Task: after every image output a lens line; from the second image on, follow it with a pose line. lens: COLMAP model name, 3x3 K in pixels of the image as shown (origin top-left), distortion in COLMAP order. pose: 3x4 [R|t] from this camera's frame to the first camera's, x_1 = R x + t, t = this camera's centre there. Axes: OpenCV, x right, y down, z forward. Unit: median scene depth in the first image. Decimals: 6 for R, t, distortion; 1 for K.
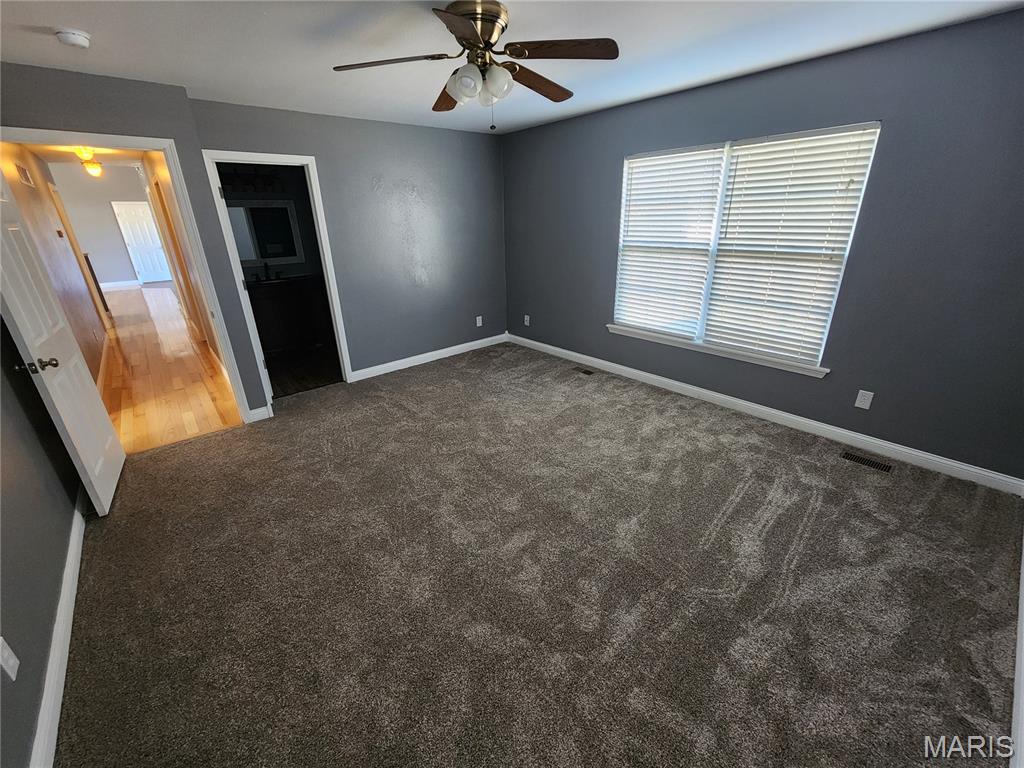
lens RADIAL K [[418.1, 0, 512.4], [0, 418.1, 381.5], [0, 0, 1]] dist [-0.001295, 0.000775]
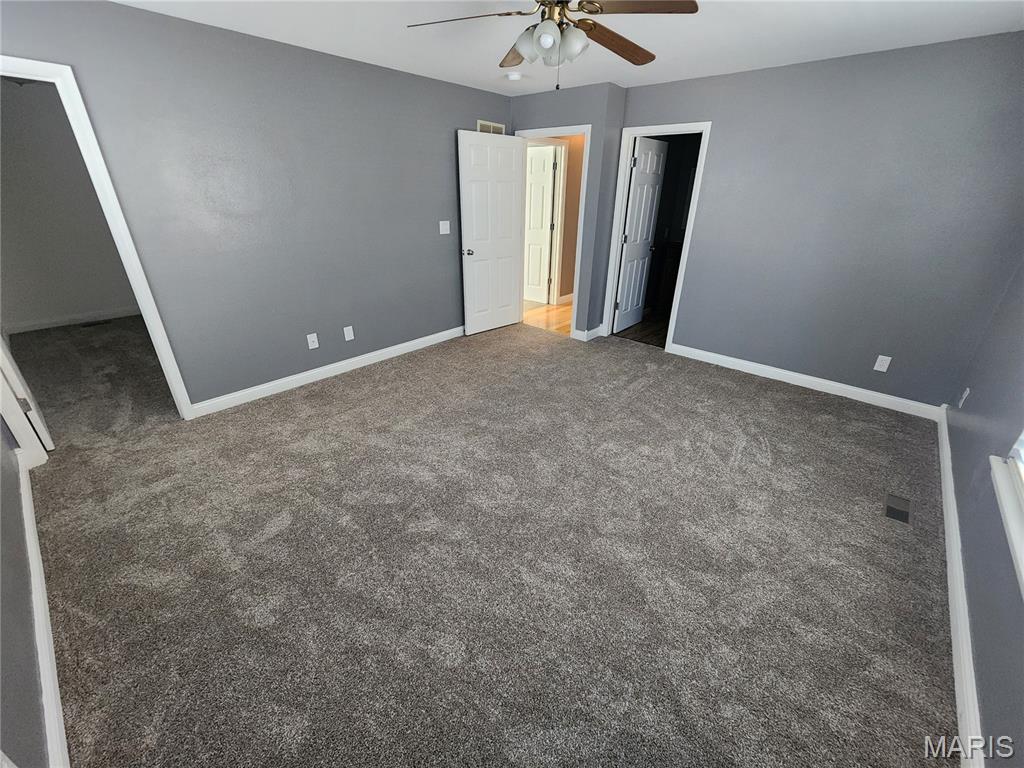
lens RADIAL K [[418.1, 0, 512.4], [0, 418.1, 381.5], [0, 0, 1]] dist [-0.001295, 0.000775]
pose [[0.133321, 0.440784, -0.887657, 0.429710], [-0.384772, 0.848418, 0.363508, -0.140271], [0.913333, 0.293082, 0.282713, 0.336308]]
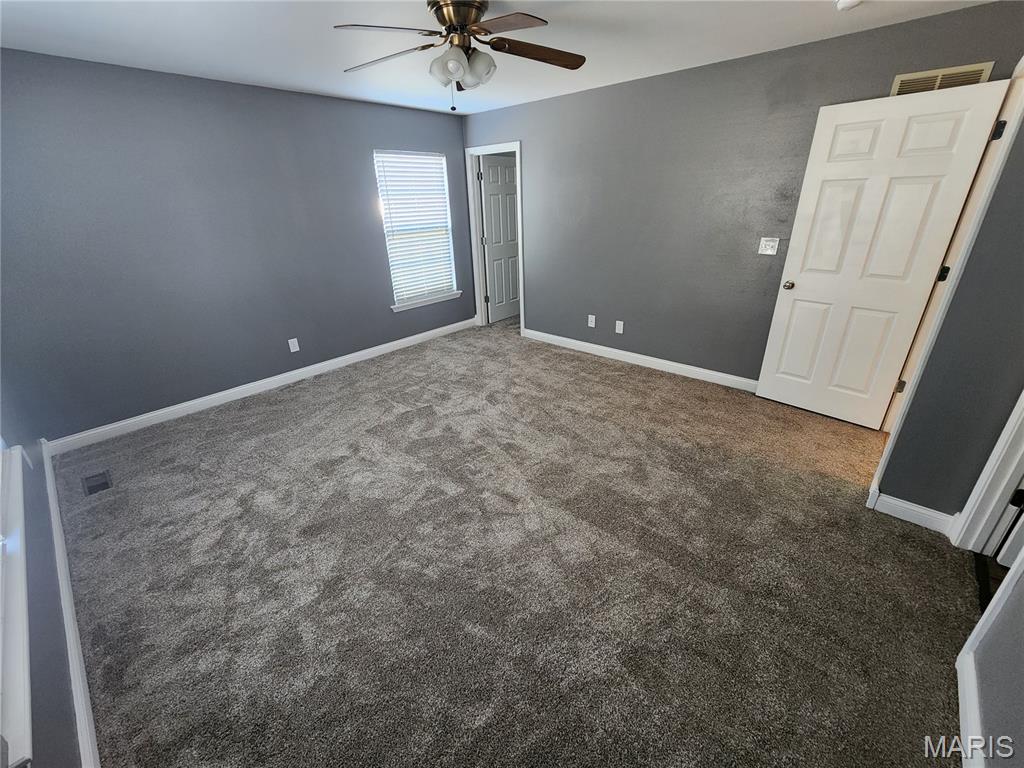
lens RADIAL K [[418.1, 0, 512.4], [0, 418.1, 381.5], [0, 0, 1]] dist [-0.001295, 0.000775]
pose [[-0.990322, 0.106034, -0.089545, -0.007572], [0.009217, 0.694028, 0.719889, -0.355829], [0.138480, 0.712097, -0.688289, 0.874006]]
